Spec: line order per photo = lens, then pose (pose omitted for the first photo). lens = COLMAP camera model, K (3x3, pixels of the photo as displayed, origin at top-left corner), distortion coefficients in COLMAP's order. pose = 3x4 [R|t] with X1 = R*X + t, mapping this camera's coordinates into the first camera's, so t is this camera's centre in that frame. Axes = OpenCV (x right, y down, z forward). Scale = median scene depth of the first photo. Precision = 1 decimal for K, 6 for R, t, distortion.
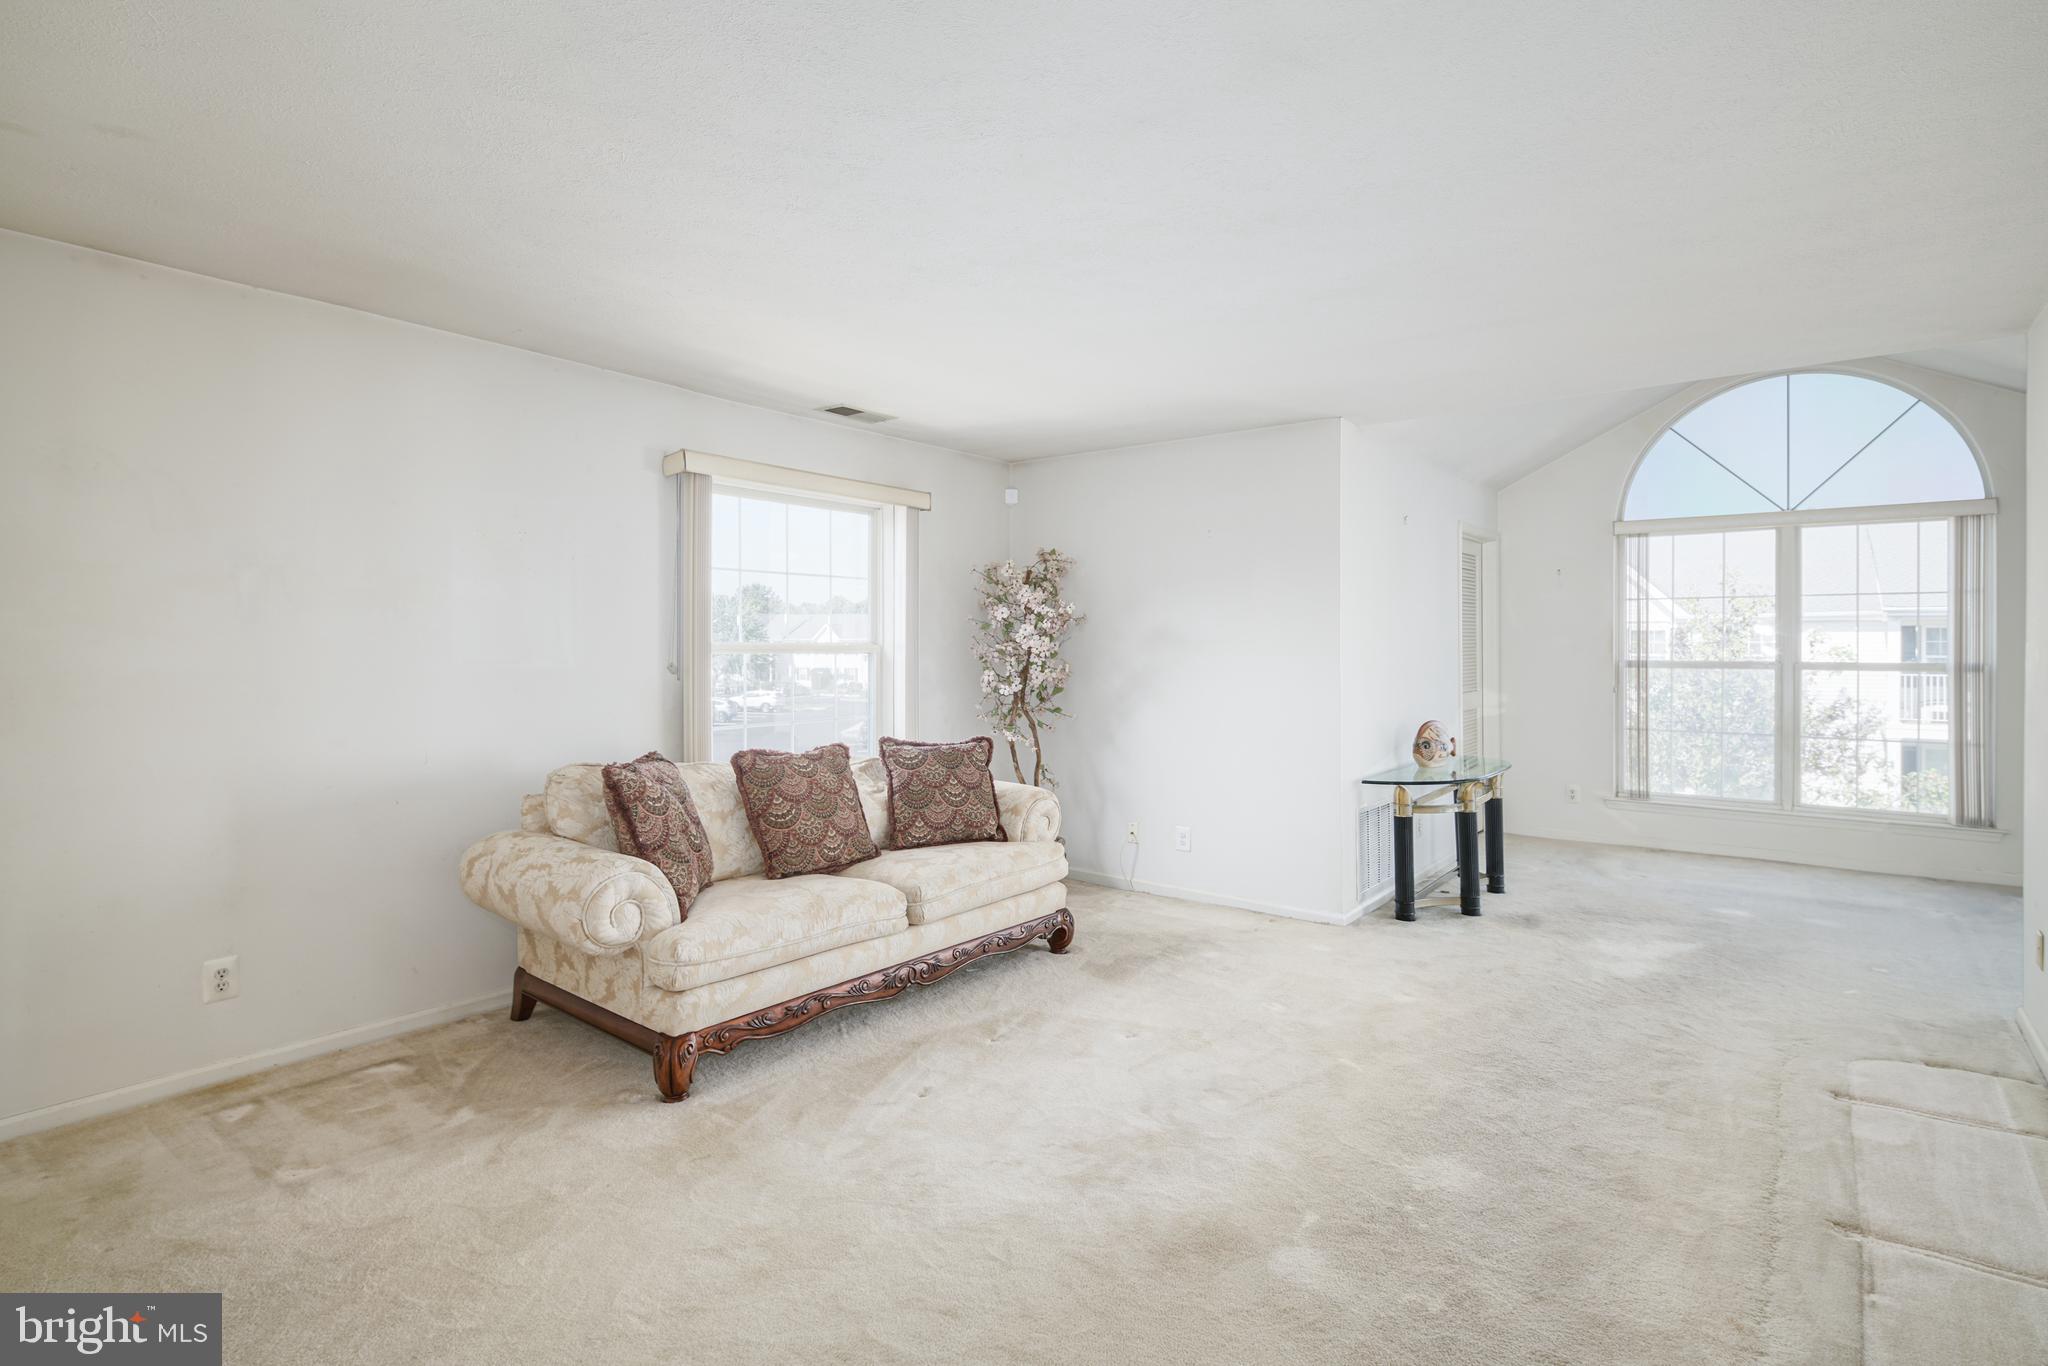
lens RADIAL K [[999.4, 0, 1016.5], [0, 999.4, 655.4], [0, 0, 1]] dist [0.003602, -0.004273]
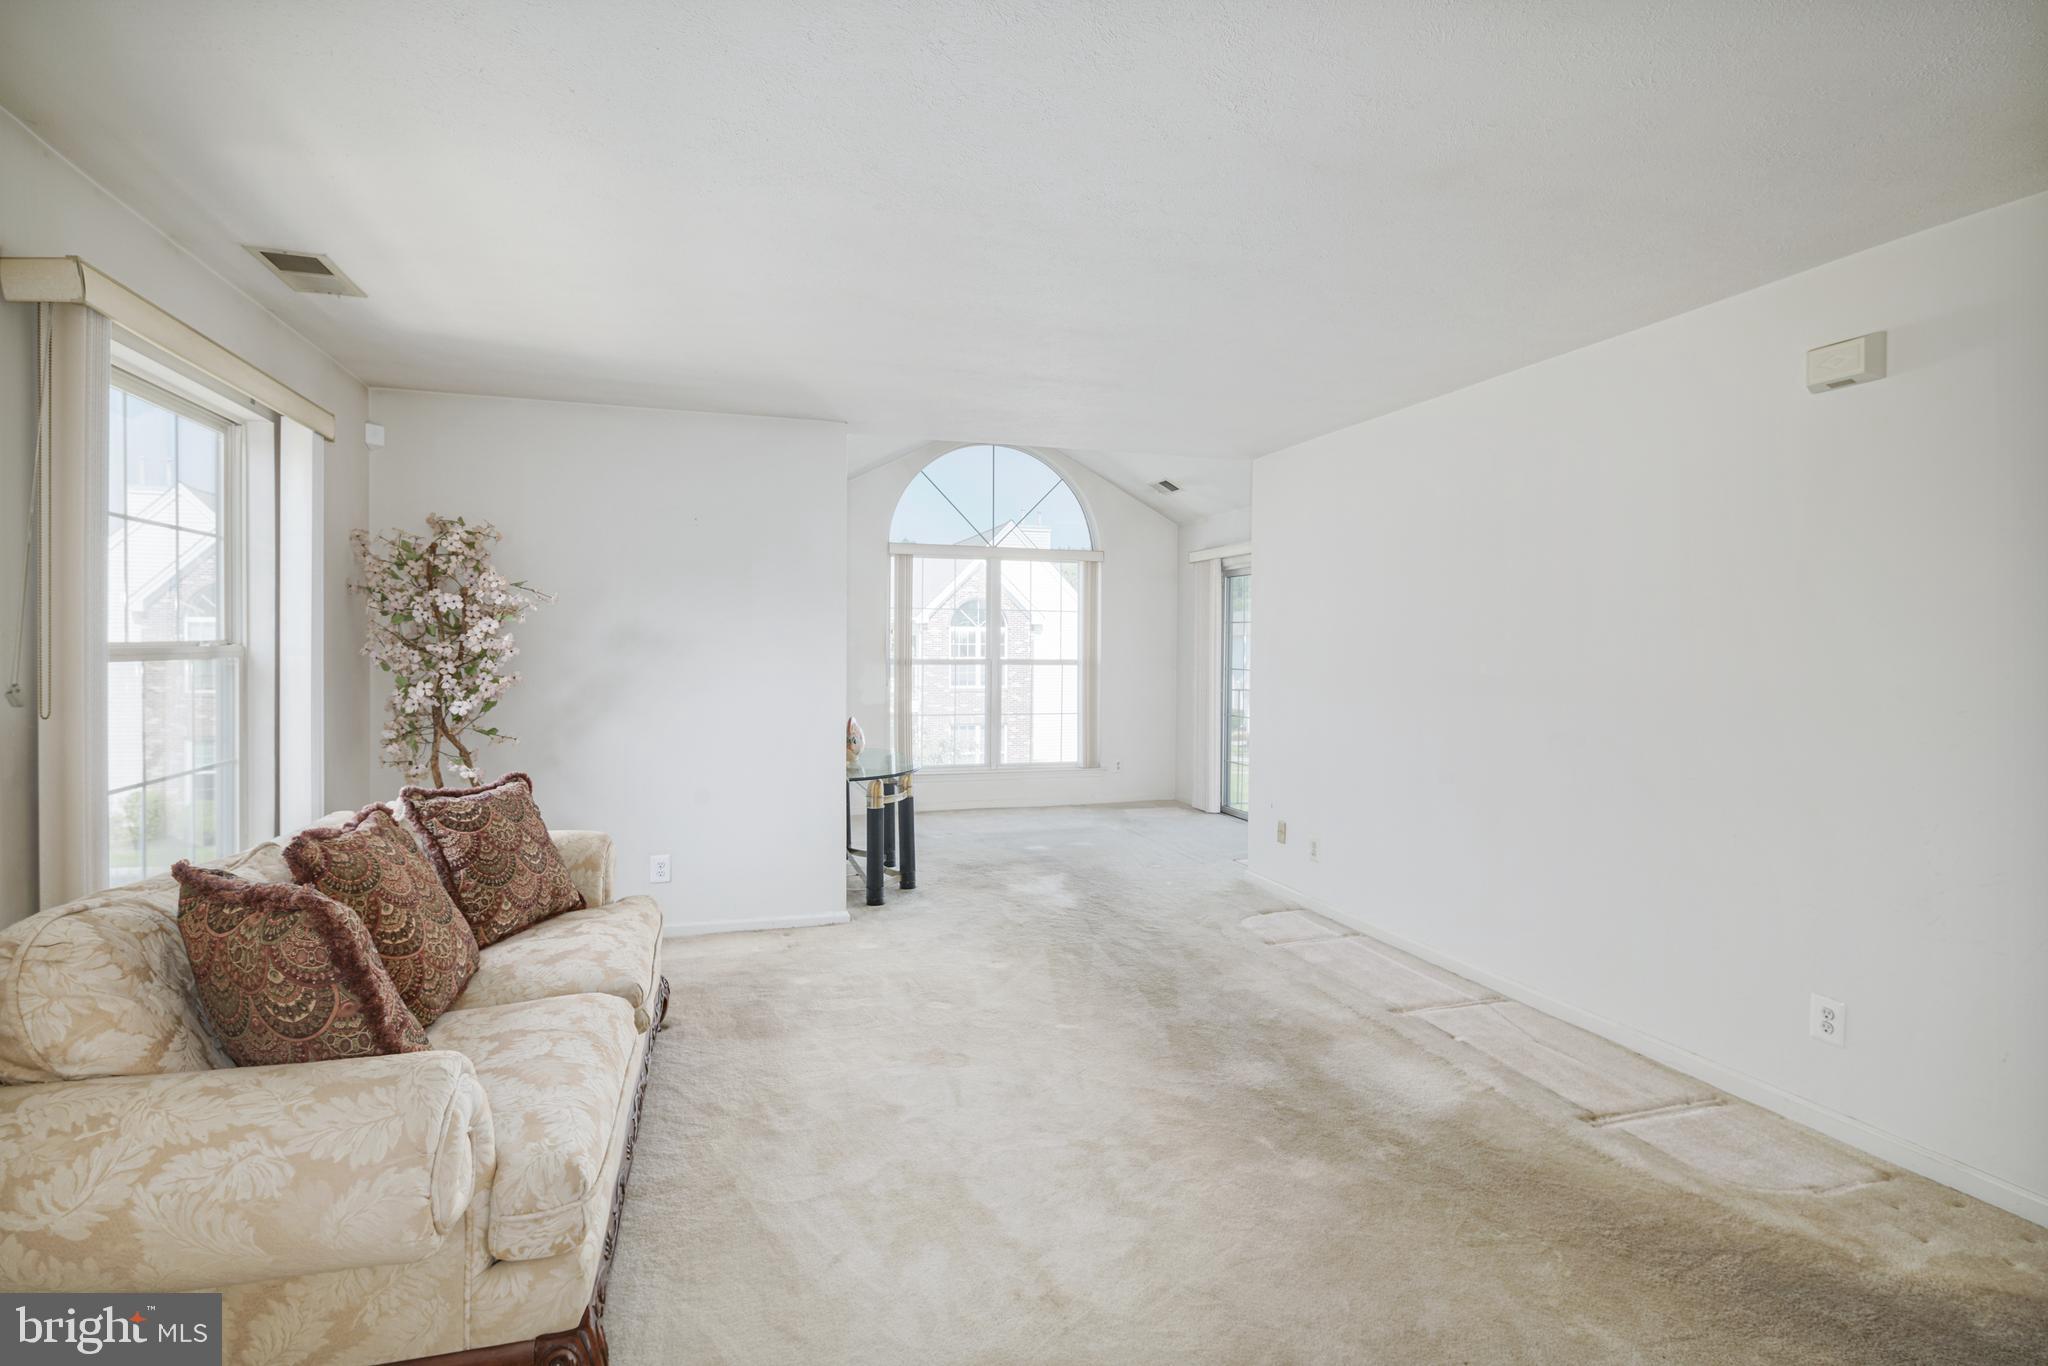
lens RADIAL K [[999.4, 0, 996.5], [0, 999.4, 663.8], [0, 0, 1]] dist [0.003602, -0.004273]
pose [[0.574016, -0.012880, 0.818743, -0.448803], [0.002489, 0.999899, 0.013985, -0.007906], [-0.818840, -0.005990, 0.573990, 0.312253]]
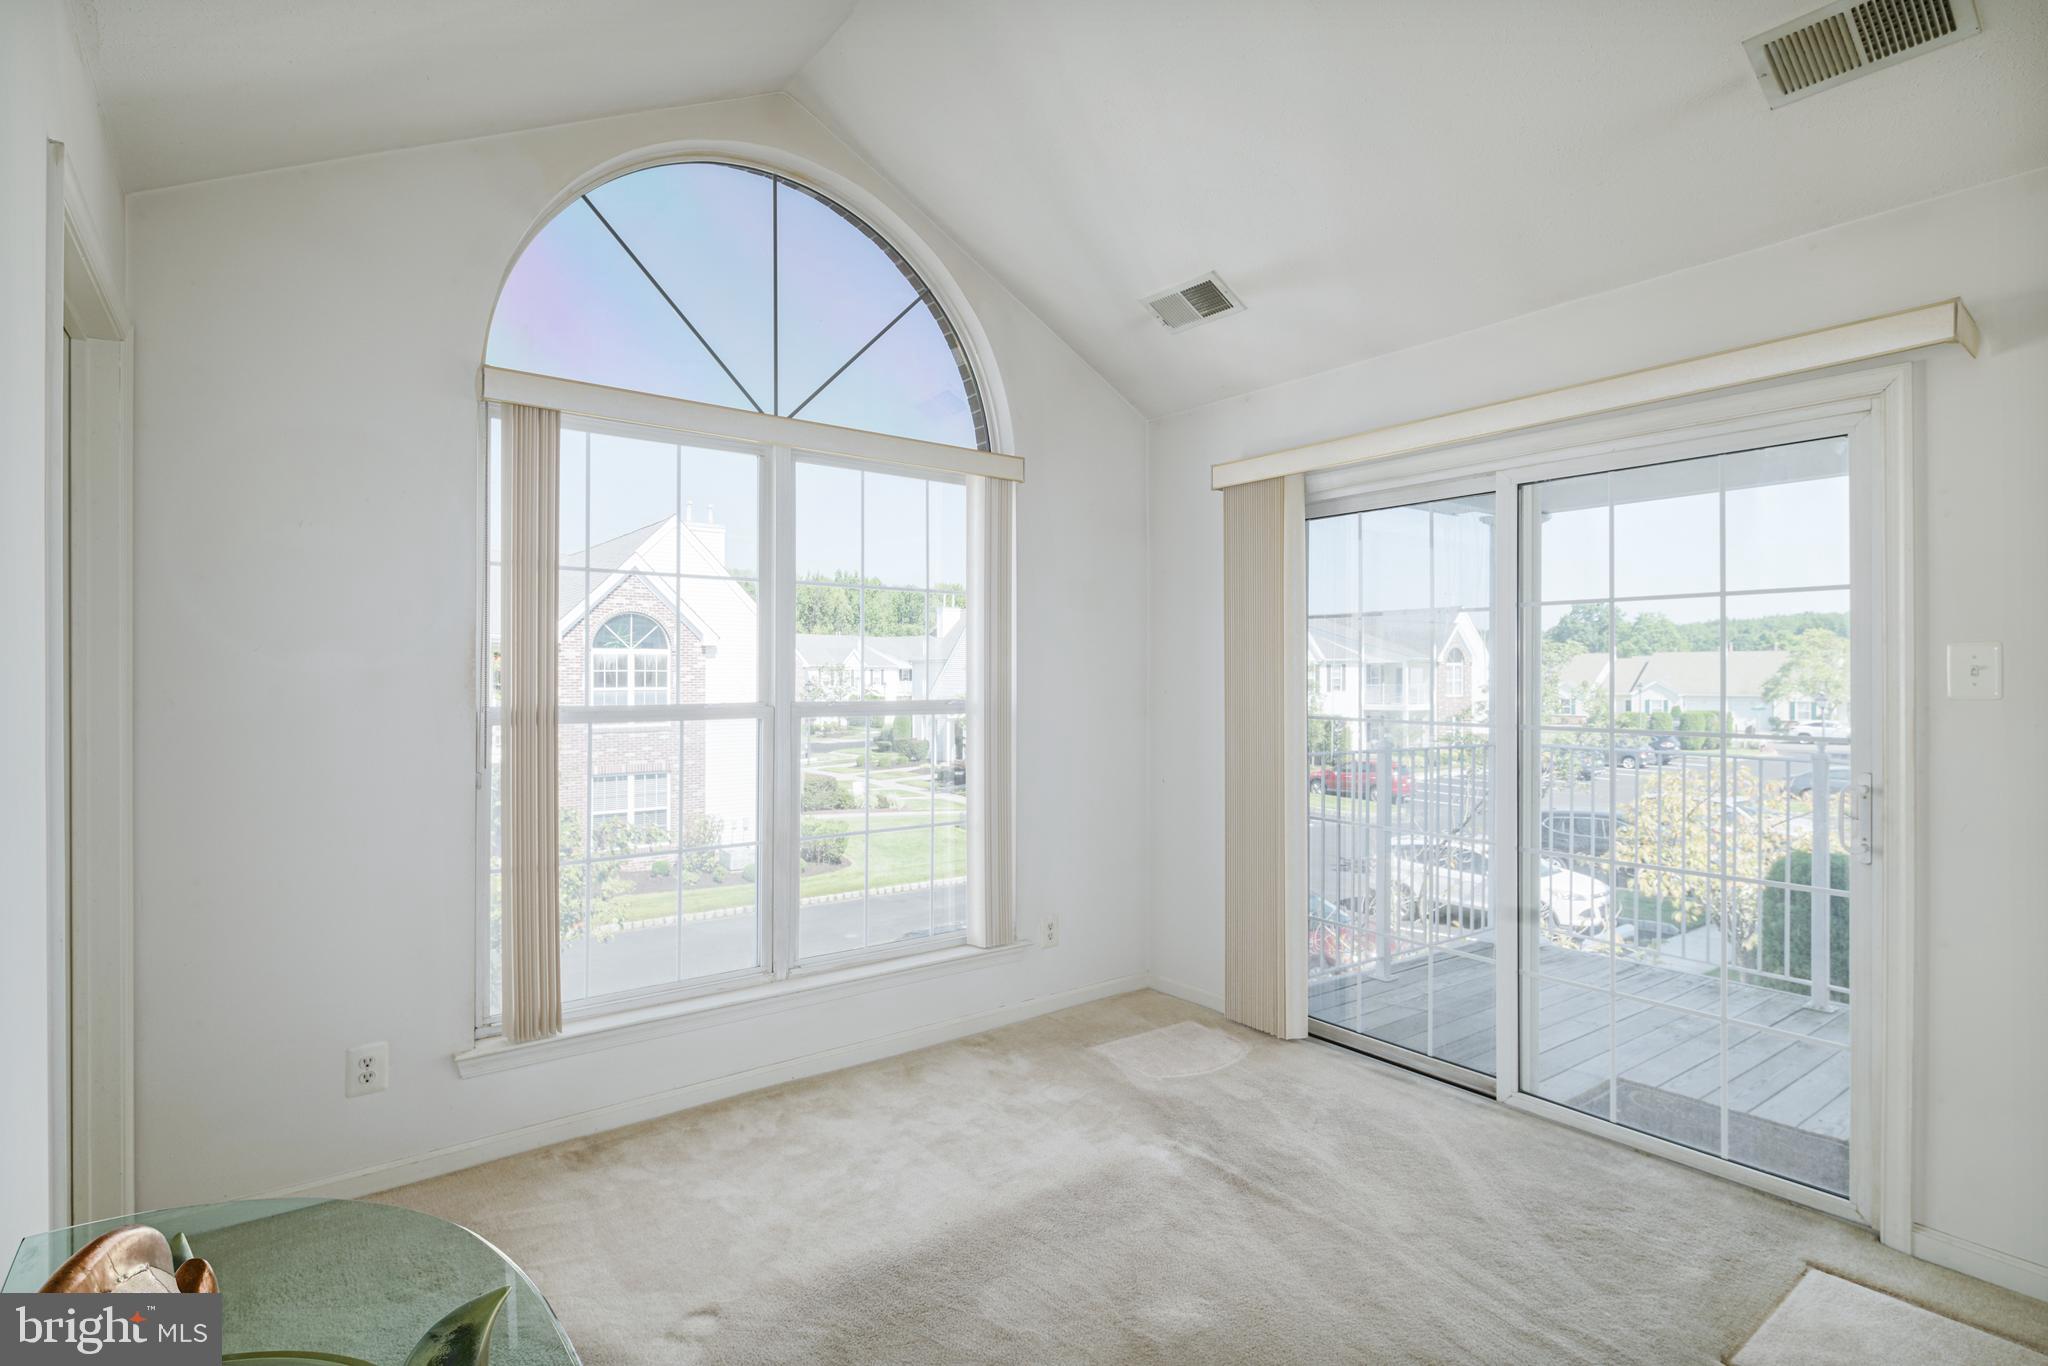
lens RADIAL K [[999.4, 0, 1010.5], [0, 999.4, 670.4], [0, 0, 1]] dist [0.003602, -0.004273]
pose [[0.248704, 0.000706, 0.968579, 0.380116], [0.010111, 0.999943, -0.003325, -0.011338], [-0.968527, 0.010621, 0.248683, 1.022523]]
